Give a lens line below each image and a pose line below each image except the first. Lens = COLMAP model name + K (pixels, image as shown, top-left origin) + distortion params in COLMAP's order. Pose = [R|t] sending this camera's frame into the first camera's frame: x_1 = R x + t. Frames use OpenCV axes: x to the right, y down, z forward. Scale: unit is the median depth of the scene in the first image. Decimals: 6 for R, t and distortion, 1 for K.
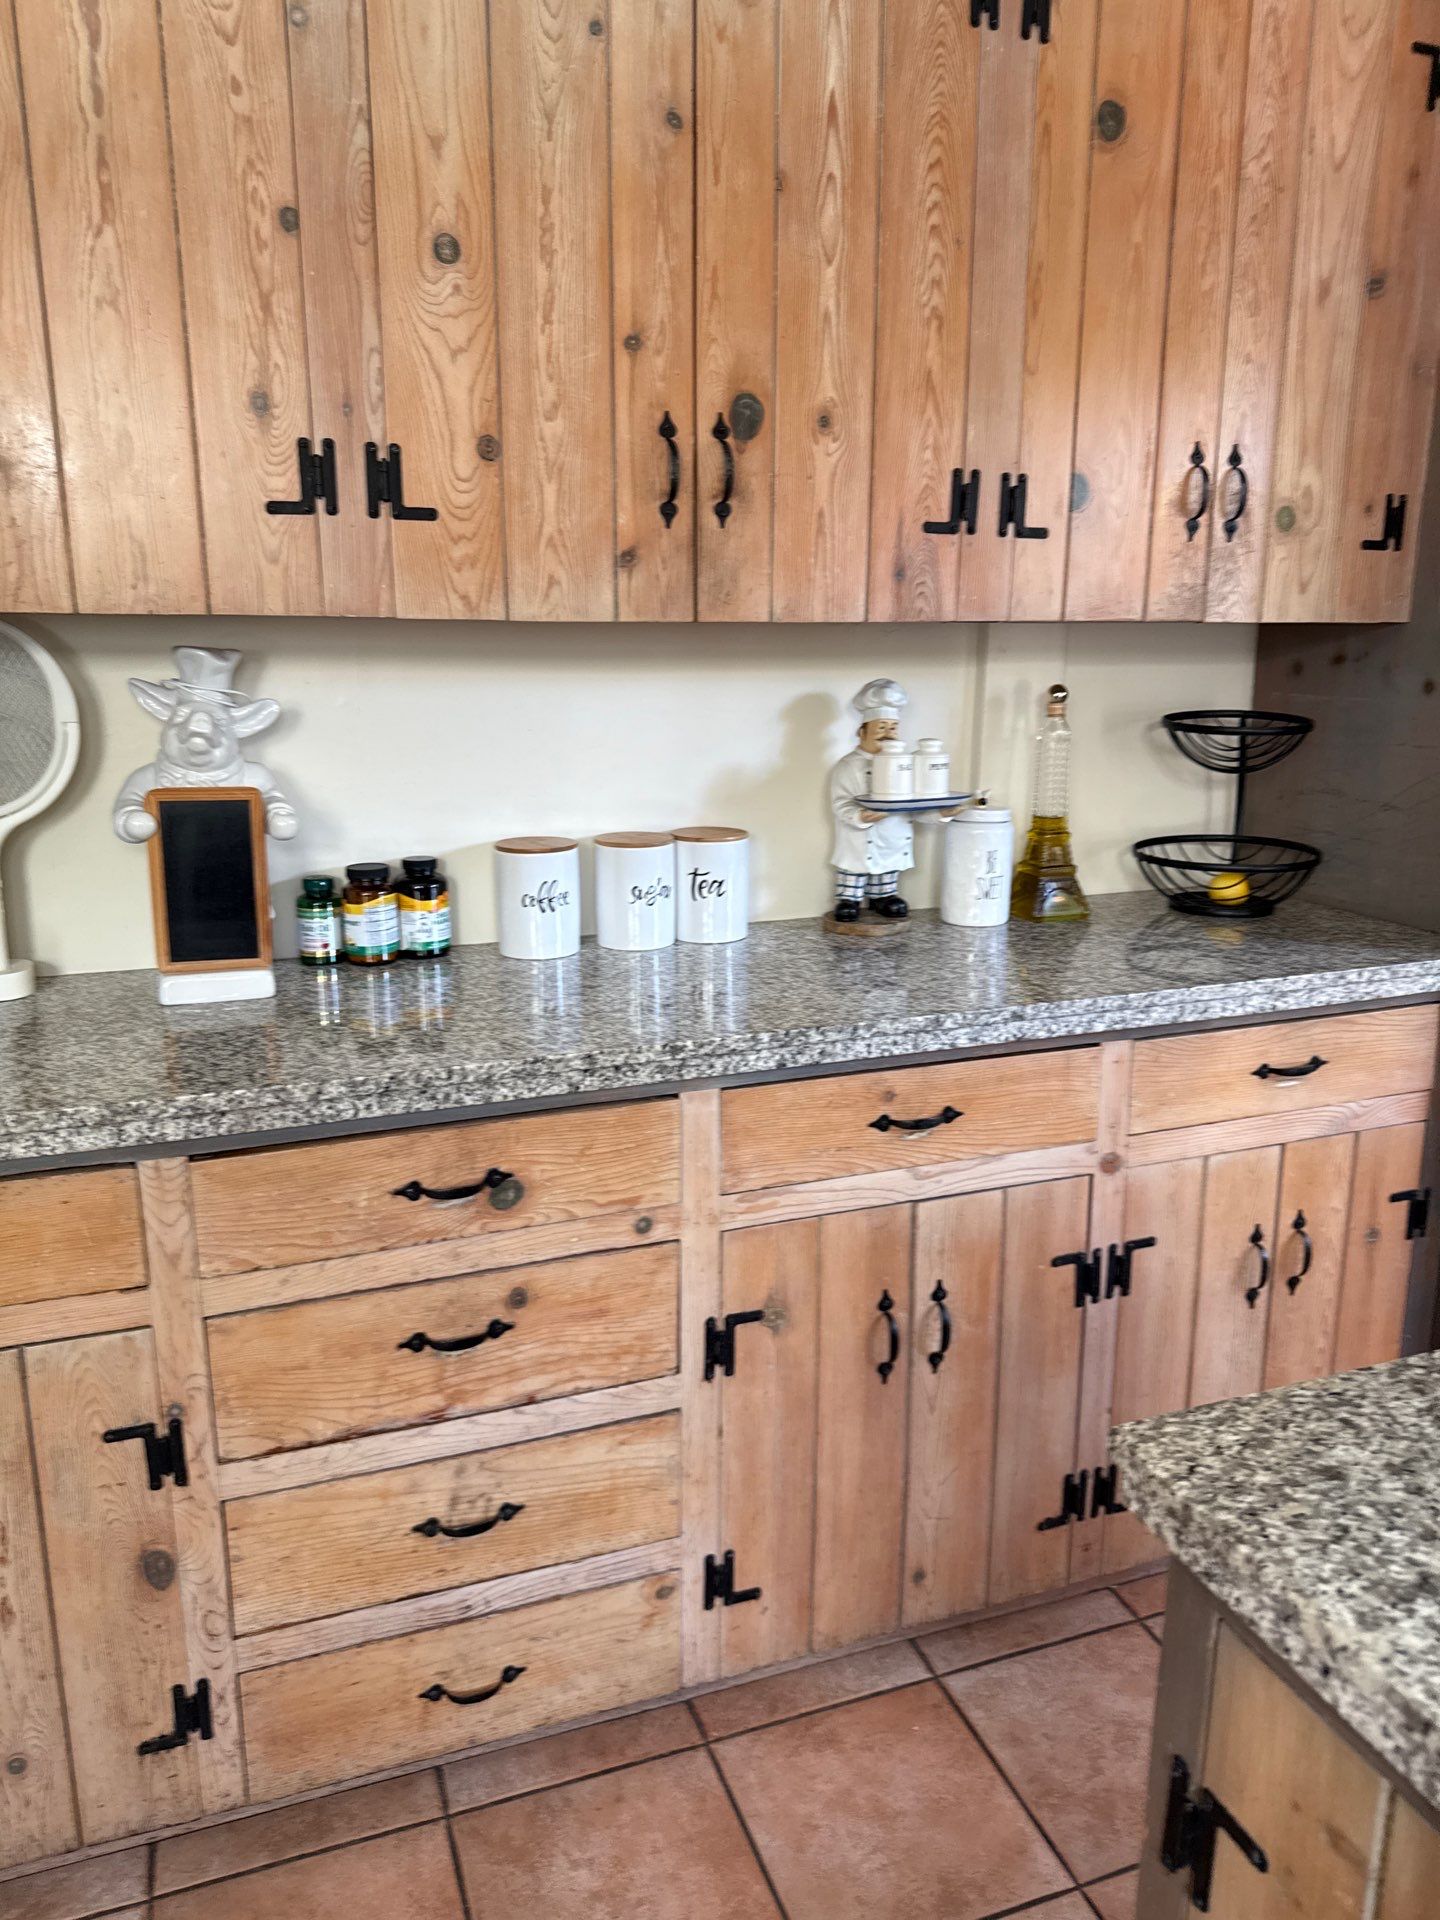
lens RADIAL K [[1362.6, 0, 715.7], [0, 1362.6, 948.4], [0, 0, 1]] dist [0.034321, -0.034822]
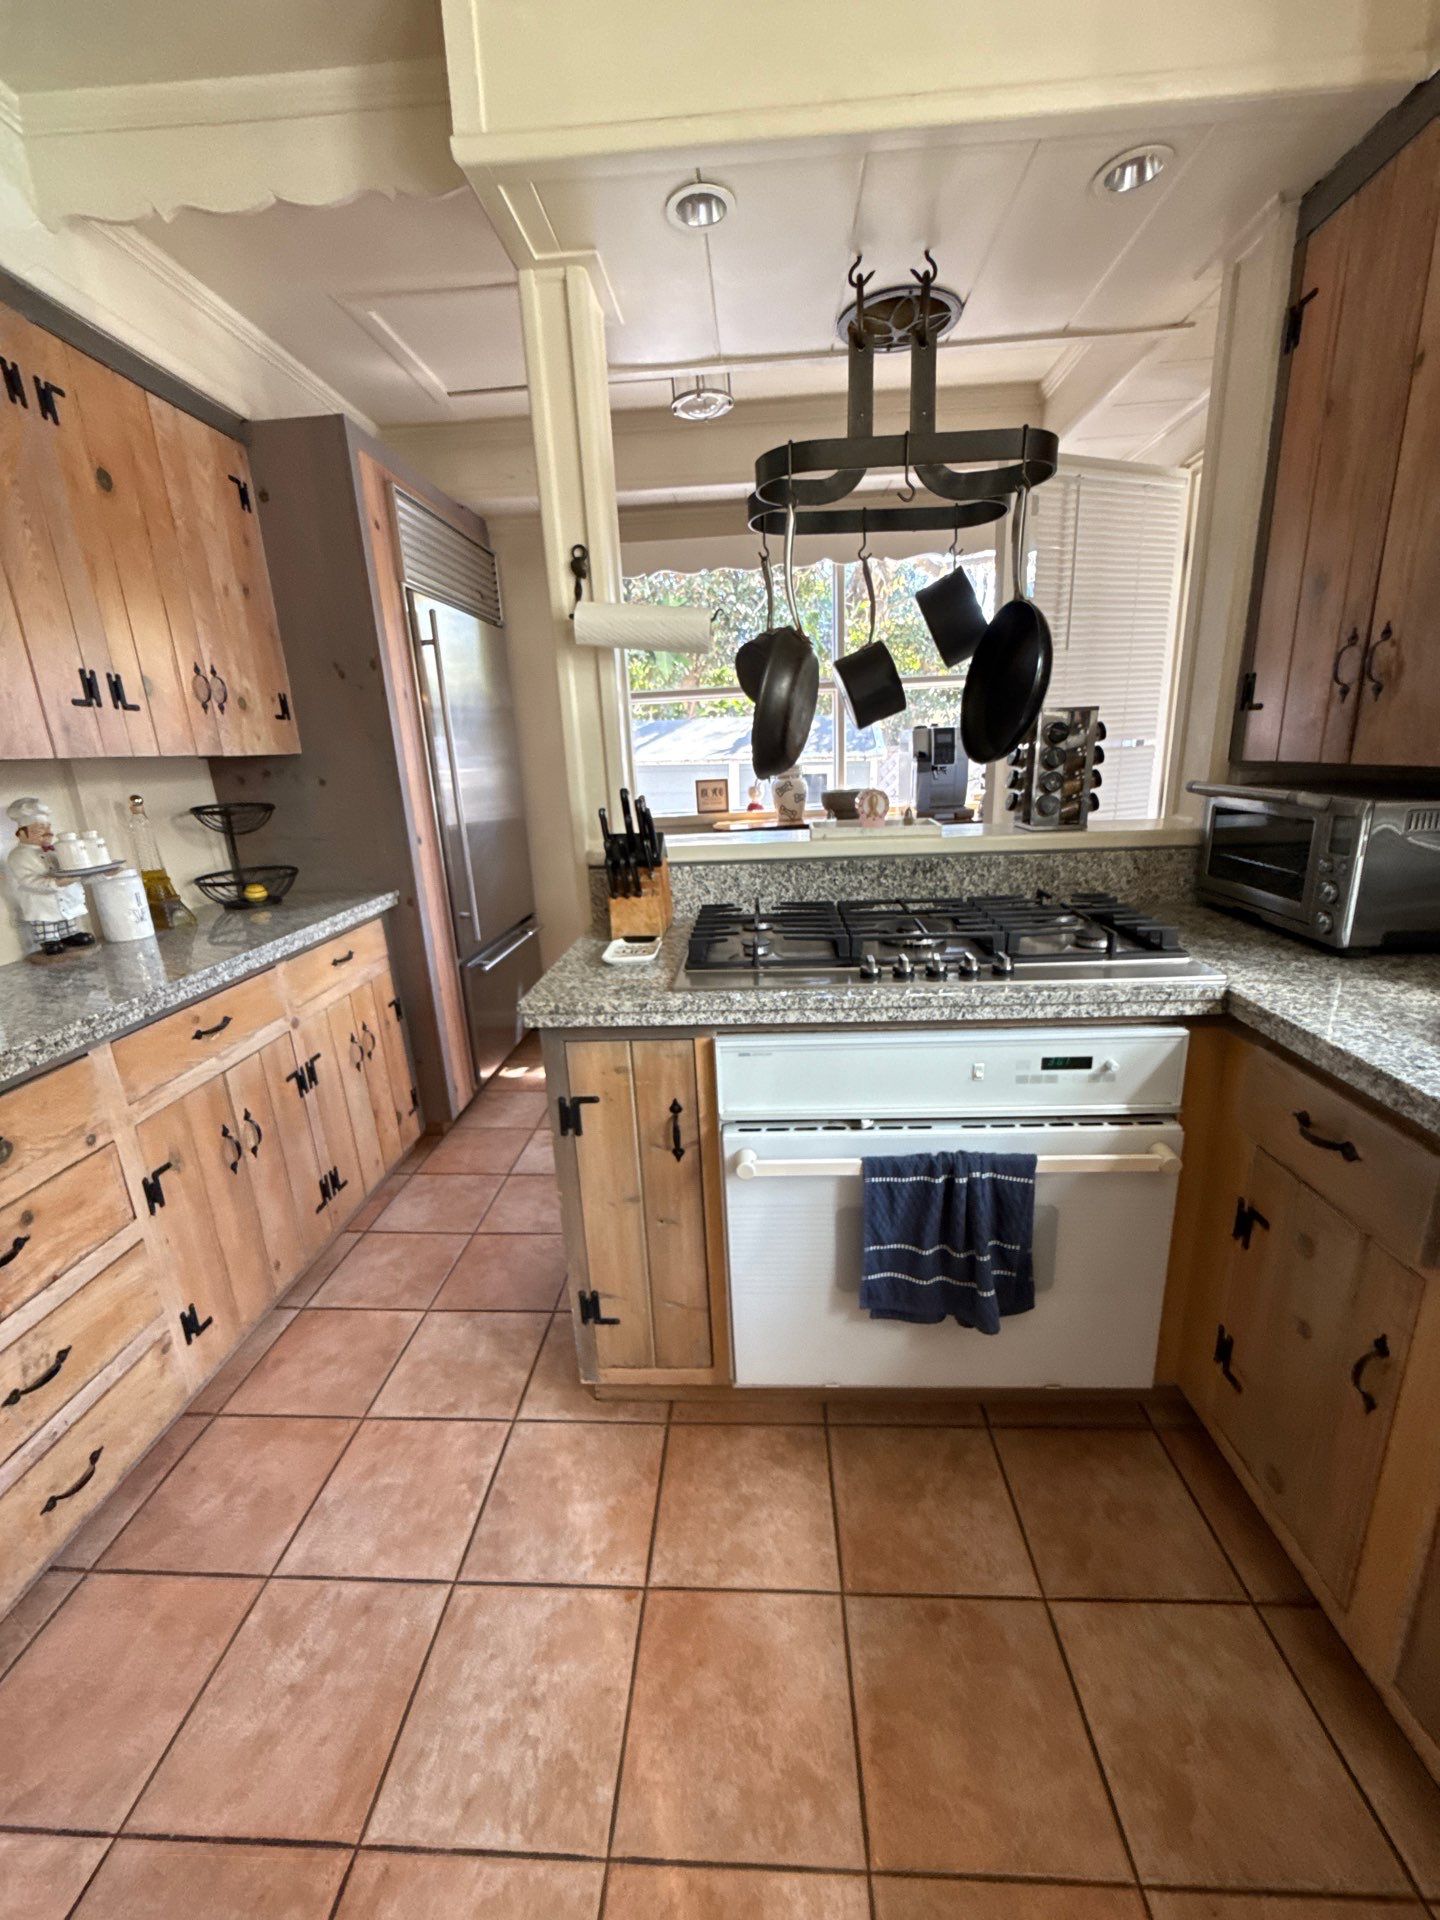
lens RADIAL K [[780.3, 0, 720.6], [0, 780.3, 965.1], [0, 0, 1]] dist [0.024599, 0.000702]
pose [[0.390238, -0.273897, 0.879030, -0.476176], [0.259588, 0.948725, 0.180372, 0.029651], [-0.883362, 0.157798, 0.441329, -0.086921]]
